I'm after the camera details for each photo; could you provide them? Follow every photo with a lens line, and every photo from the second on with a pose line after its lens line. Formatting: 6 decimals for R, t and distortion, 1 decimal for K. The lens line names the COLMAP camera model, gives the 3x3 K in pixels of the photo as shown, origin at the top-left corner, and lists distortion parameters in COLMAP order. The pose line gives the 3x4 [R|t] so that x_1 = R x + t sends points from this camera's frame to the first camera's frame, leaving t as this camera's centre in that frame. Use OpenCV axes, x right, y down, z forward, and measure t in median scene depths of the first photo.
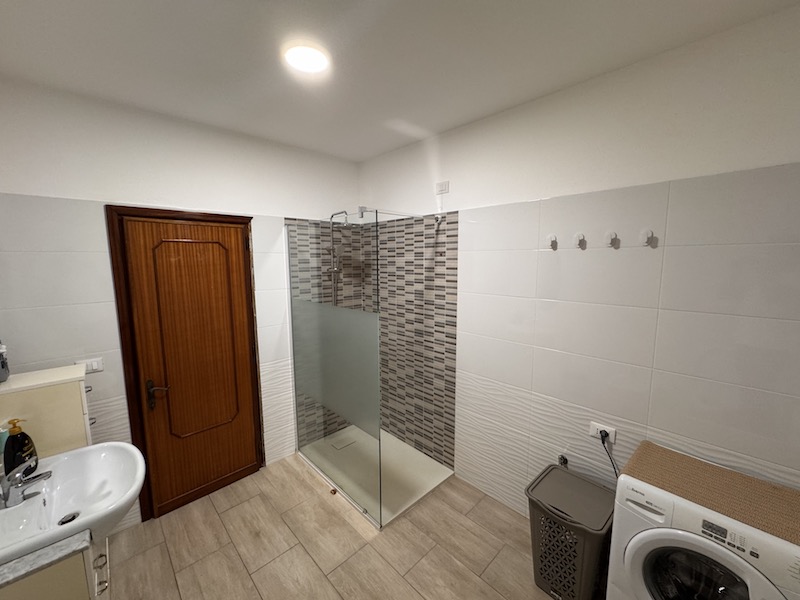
lens RADIAL K [[321.8, 0, 400.7], [0, 321.8, 298.9], [0, 0, 1]] dist [-0.004059, 0.000862]
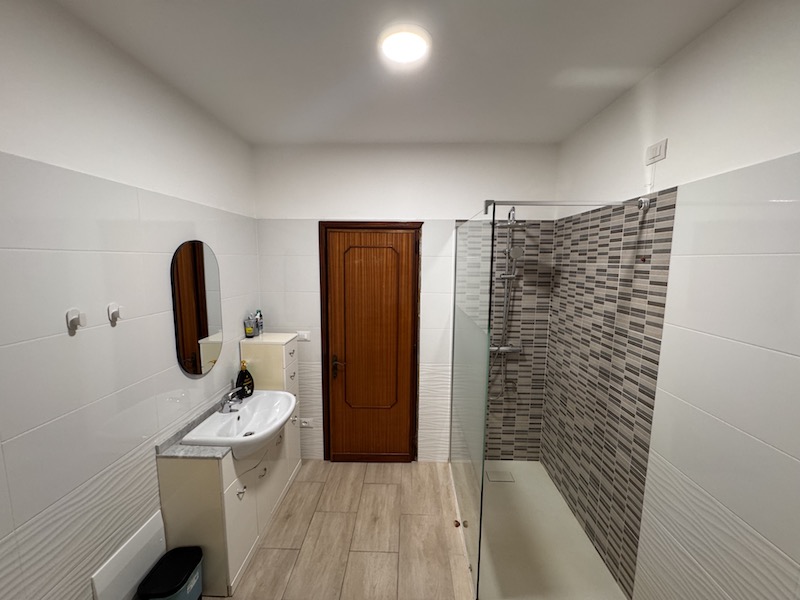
lens RADIAL K [[321.8, 0, 400.1], [0, 321.8, 299.1], [0, 0, 1]] dist [-0.004059, 0.000862]
pose [[0.698977, 0.097403, -0.708480, 0.245217], [-0.100697, 0.994216, 0.037341, -0.037129], [0.708019, 0.045241, 0.704743, 0.222064]]
